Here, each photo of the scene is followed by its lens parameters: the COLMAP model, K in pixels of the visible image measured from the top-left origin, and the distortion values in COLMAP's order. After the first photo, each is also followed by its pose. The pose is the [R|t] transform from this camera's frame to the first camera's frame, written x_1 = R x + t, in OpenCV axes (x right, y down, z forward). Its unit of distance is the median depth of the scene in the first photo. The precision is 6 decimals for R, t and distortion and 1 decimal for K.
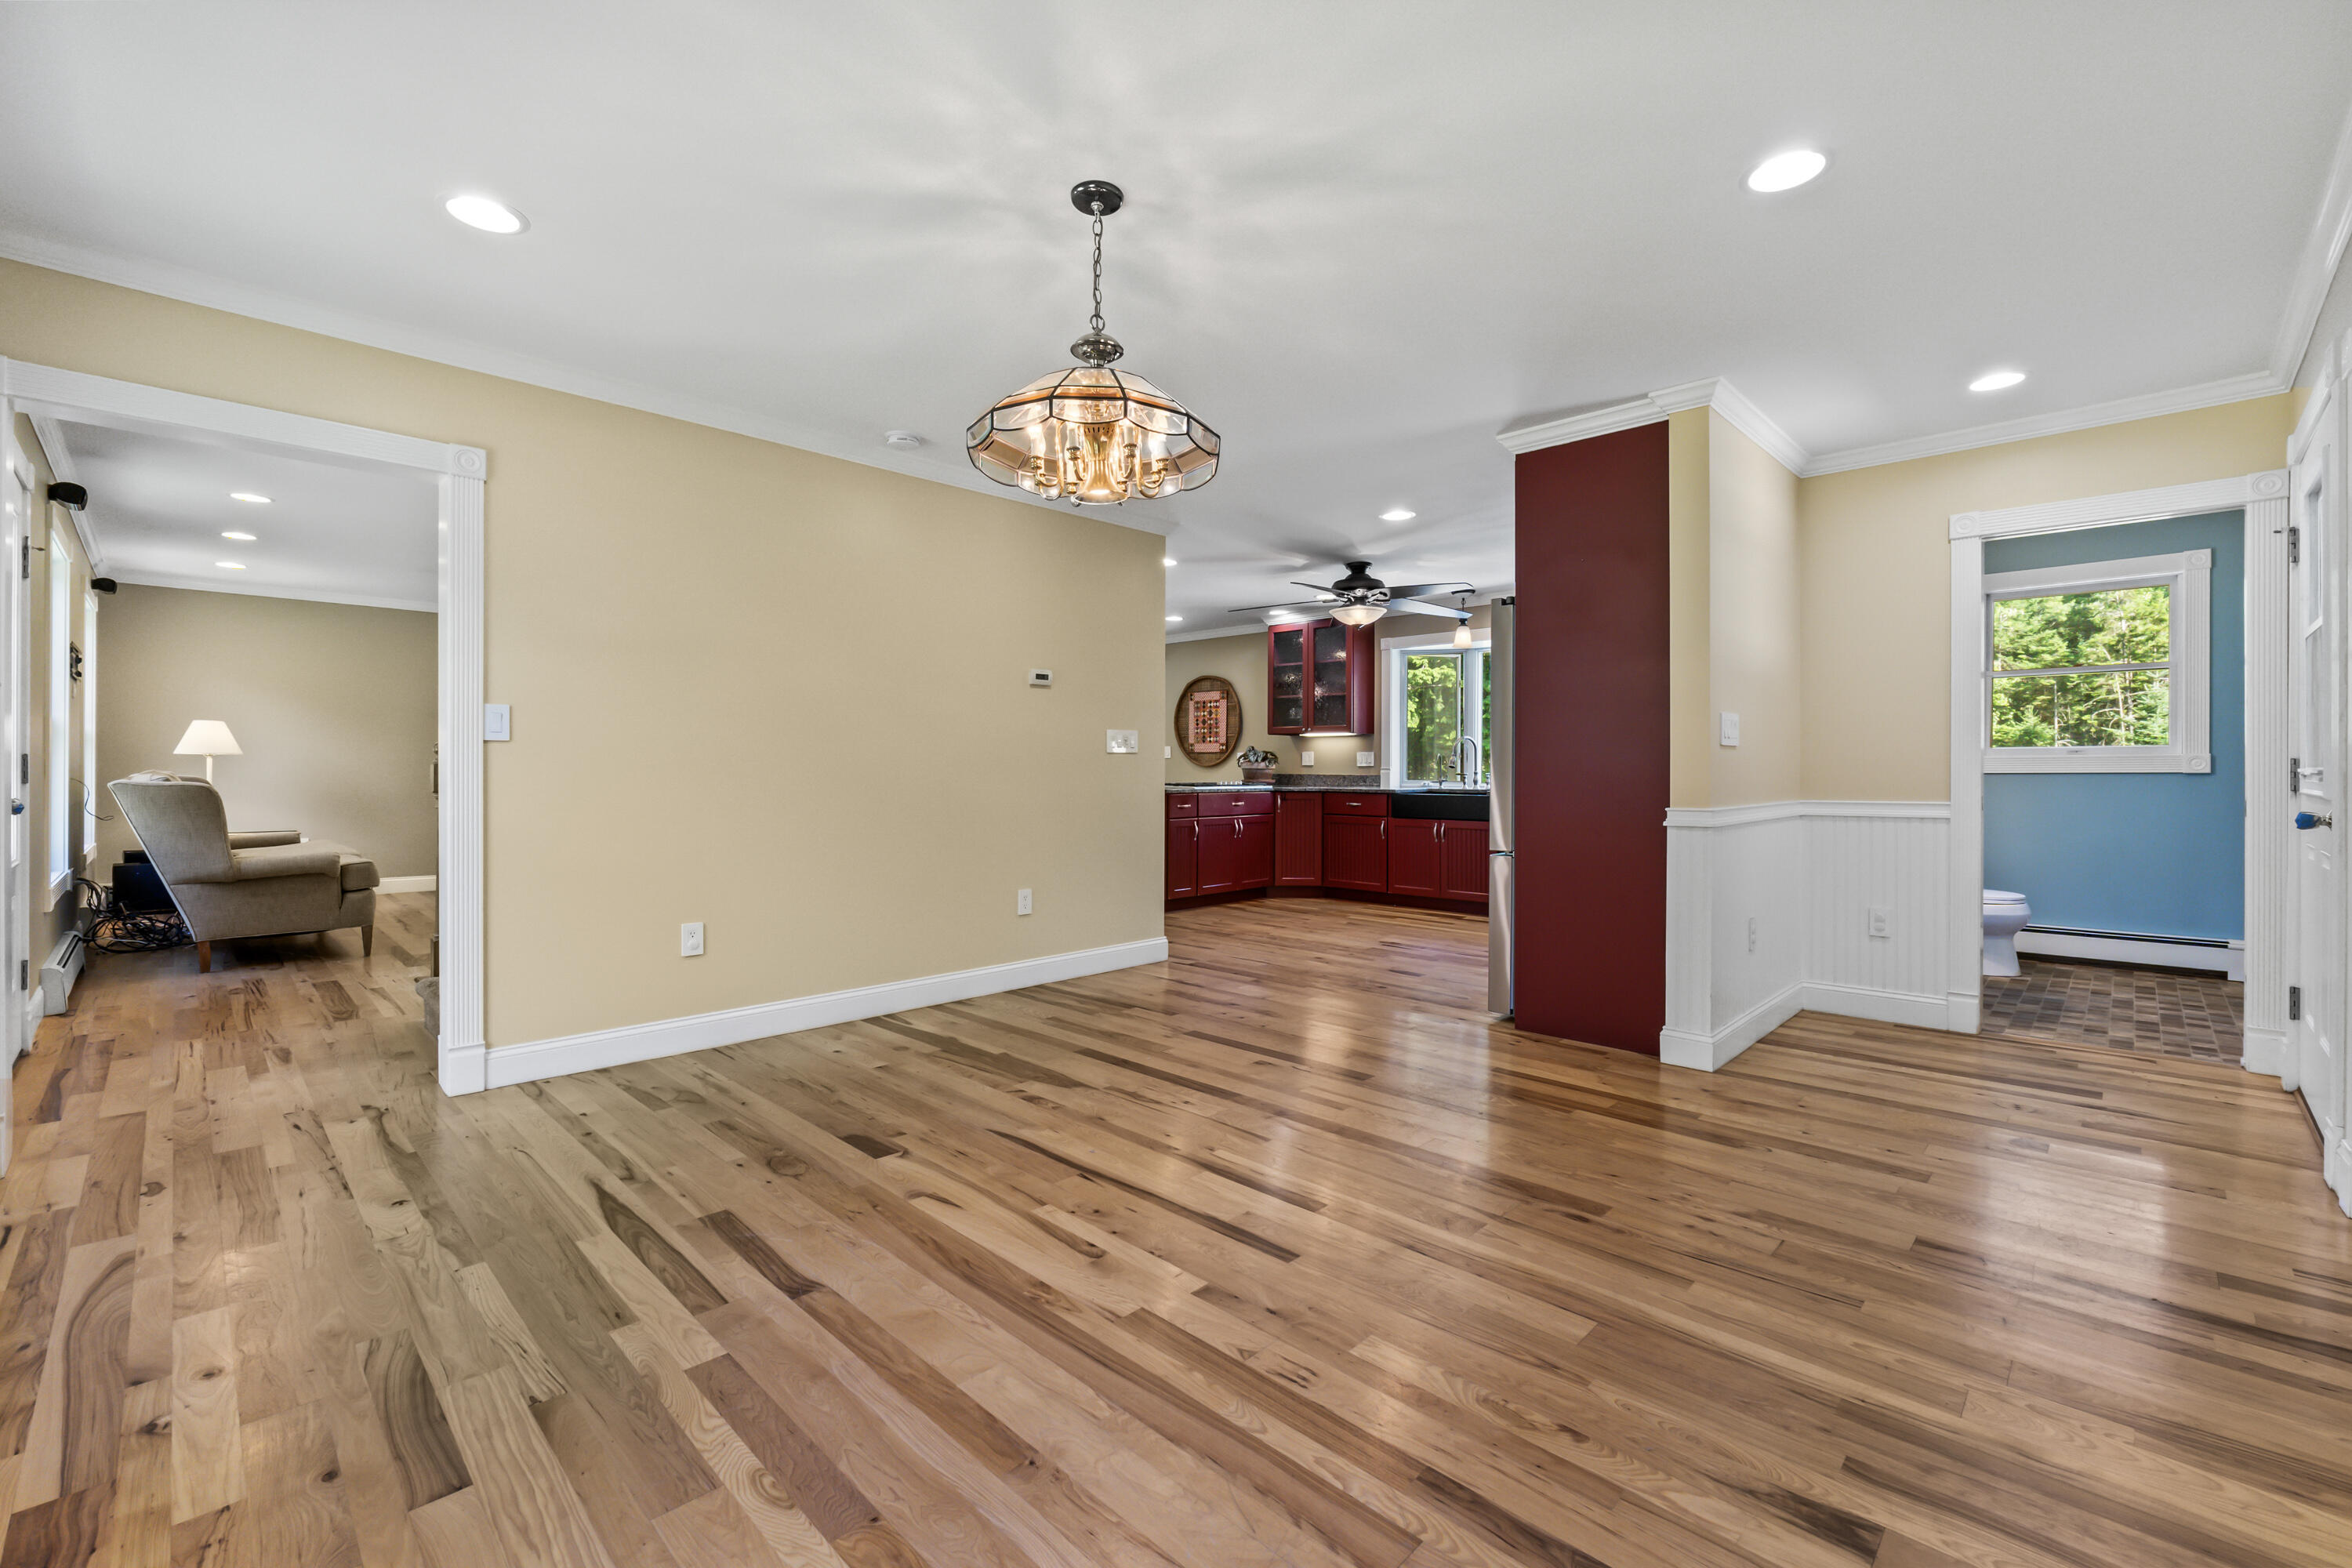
lens RADIAL K [[998.5, 0, 1161.8], [0, 998.5, 767.3], [0, 0, 1]] dist [-0.010015, -0.000359]
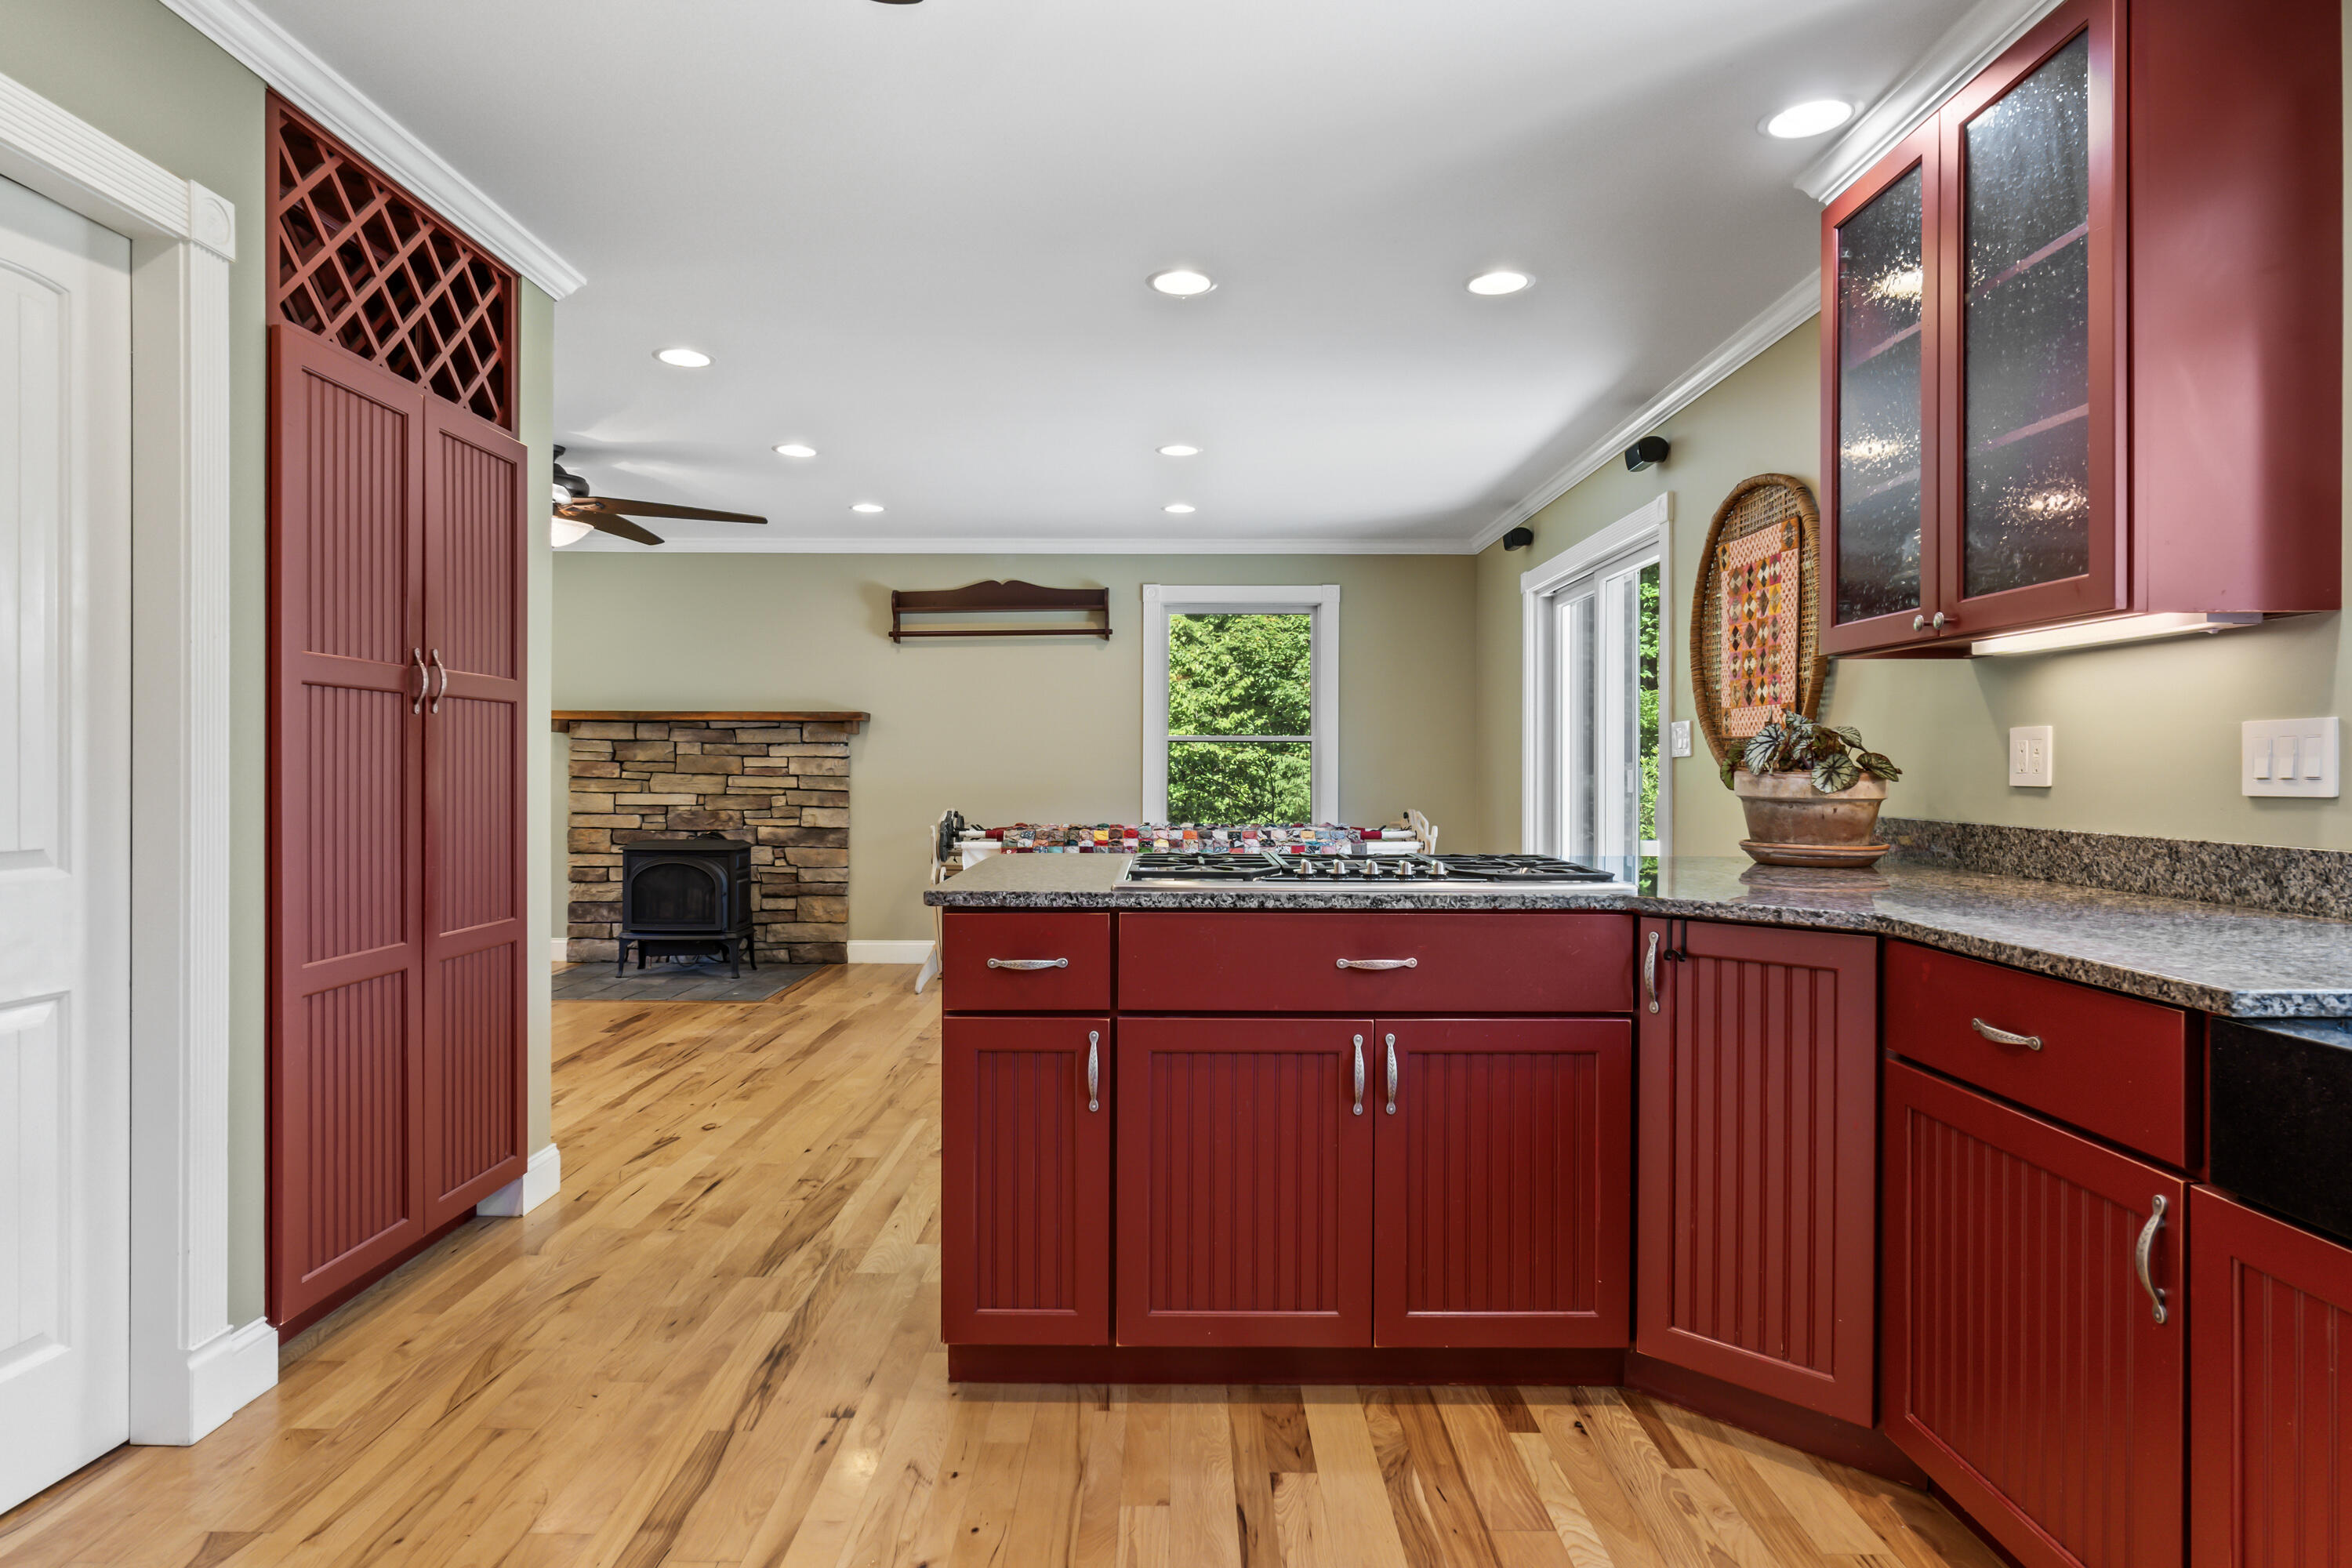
lens RADIAL K [[1317.2, 0, 1159.7], [0, 1317.2, 773.7], [0, 0, 1]] dist [-0.003643, -0.000260]
pose [[0.700832, 0.002056, -0.713324, 0.221254], [-0.000041, 0.999996, 0.002842, -0.005886], [0.713327, -0.001962, 0.700829, 0.666956]]
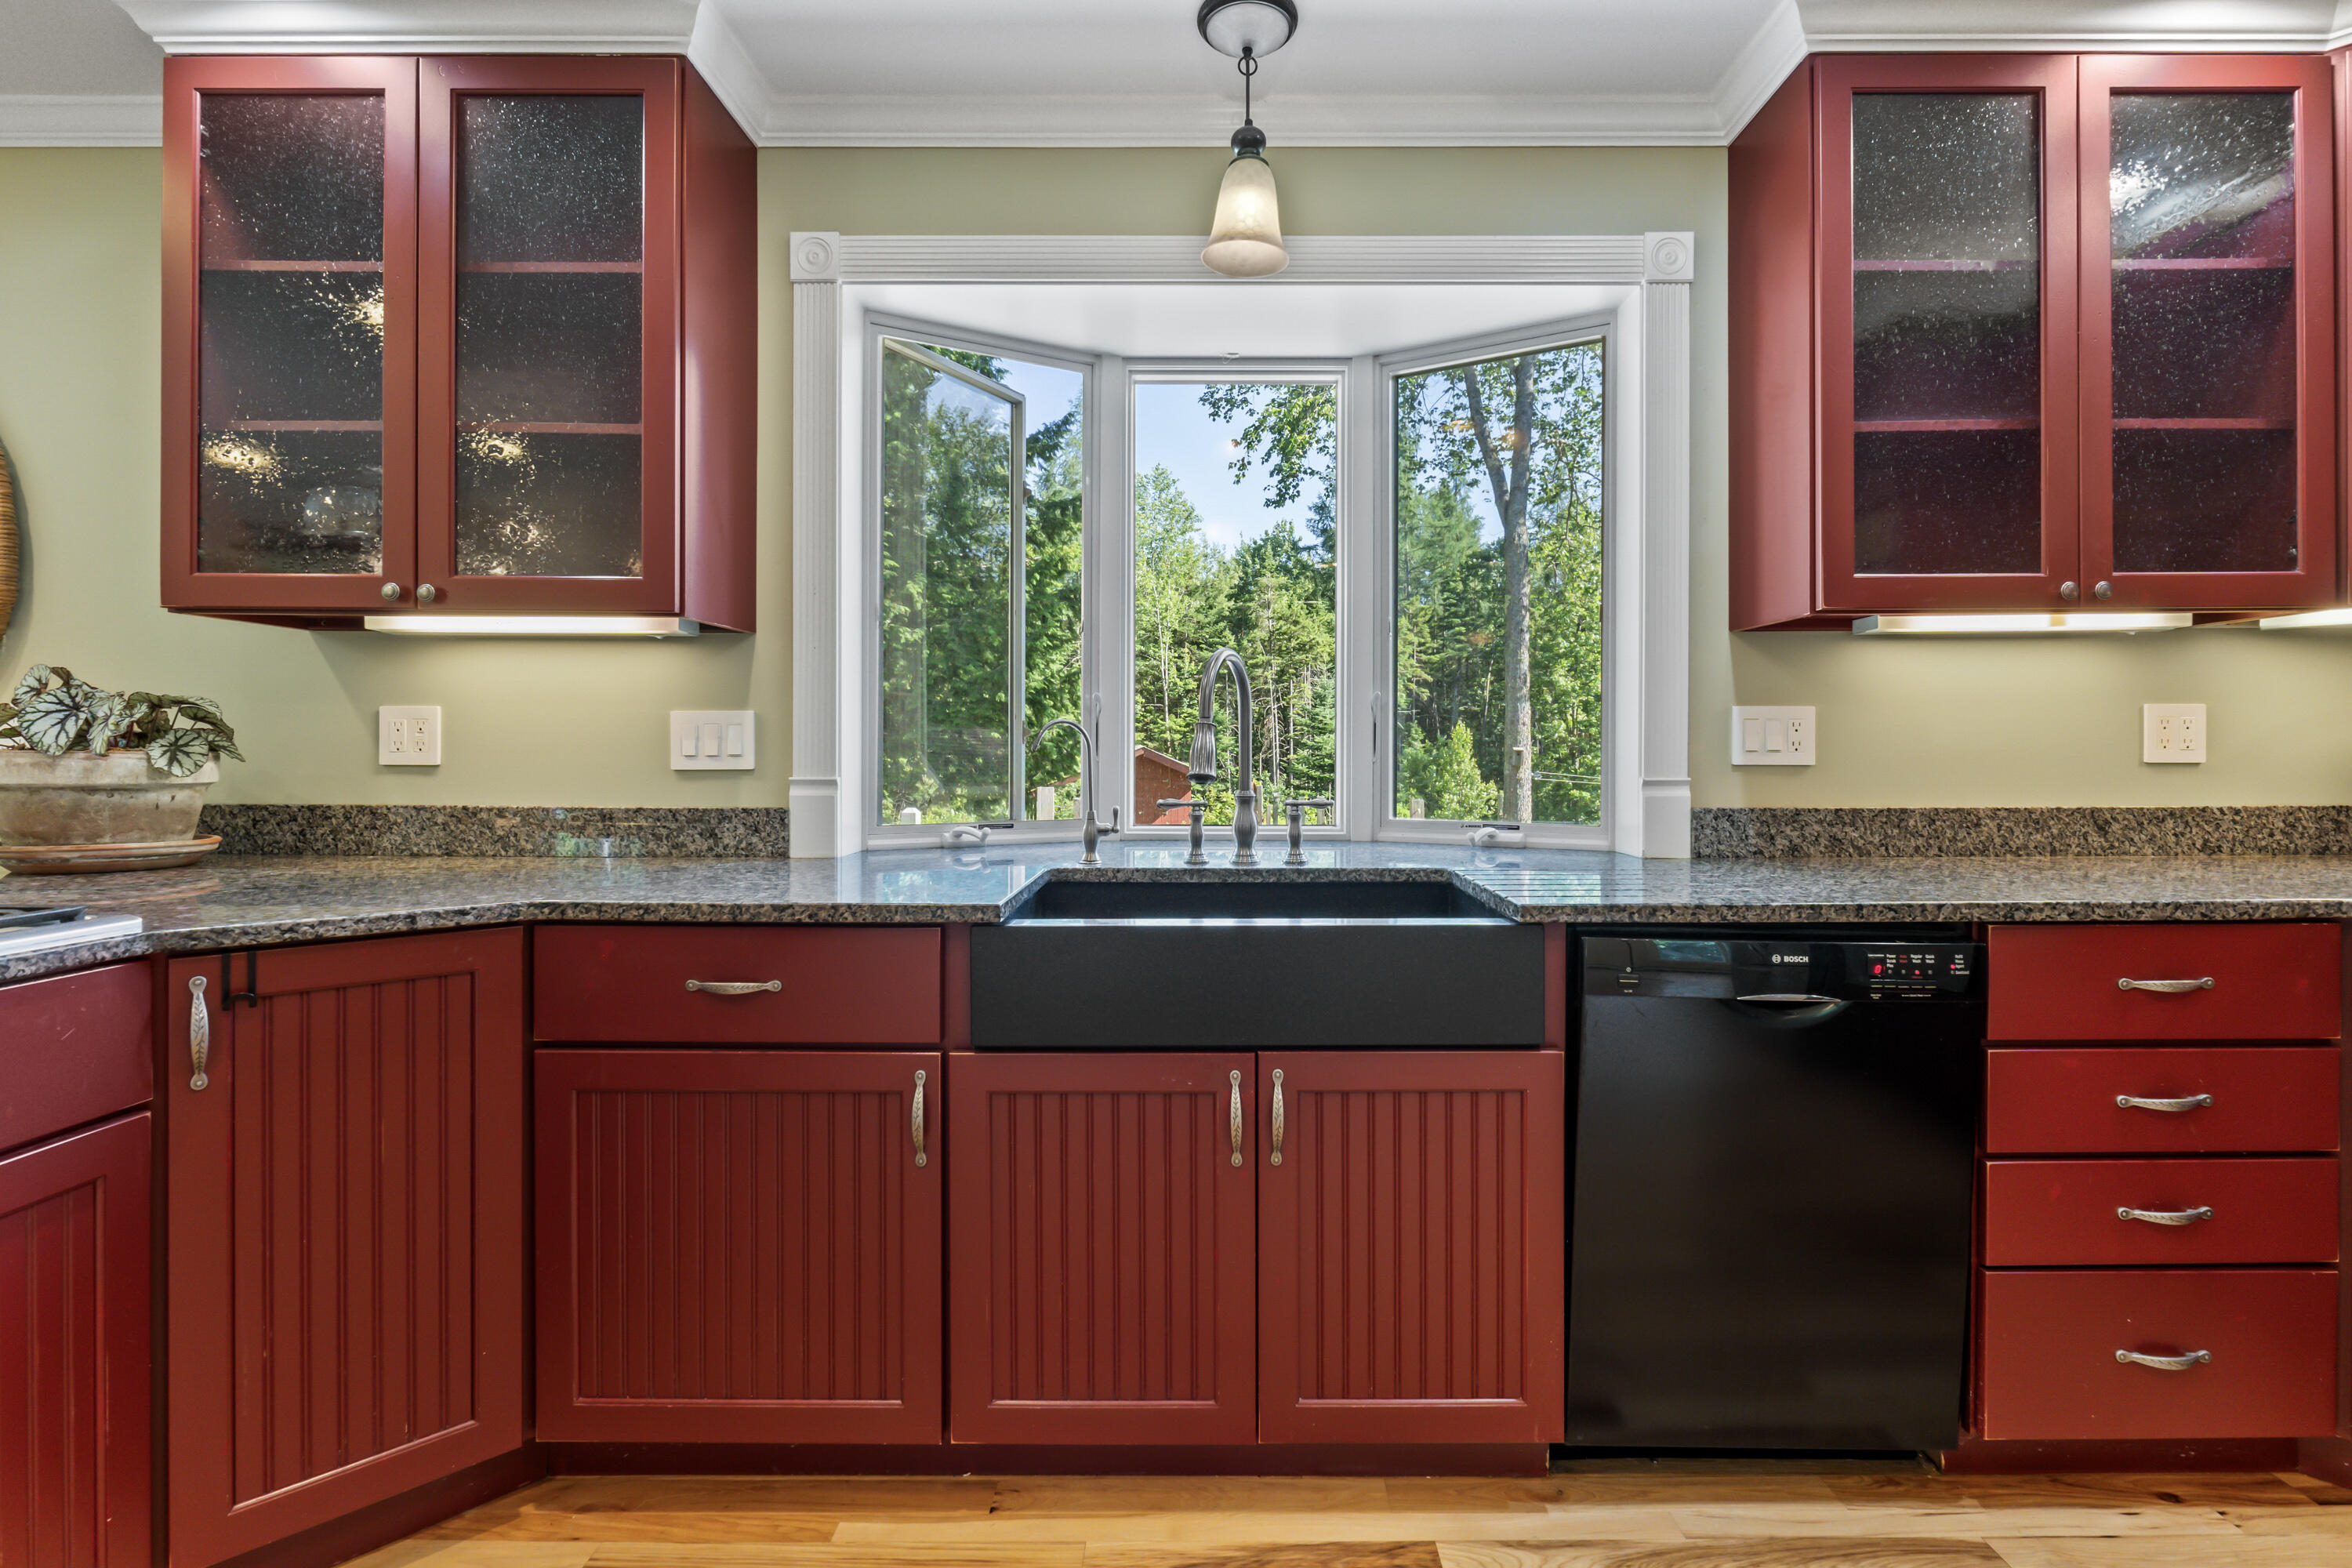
lens RADIAL K [[1106.5, 0, 1205.4], [0, 1106.5, 755.6], [0, 0, 1]] dist [-0.007250, 0.000052]
pose [[0.702370, -0.003872, 0.711802, 0.097024], [-0.000821, 0.999980, 0.006250, -0.006093], [-0.711812, -0.004974, 0.702353, 0.708251]]
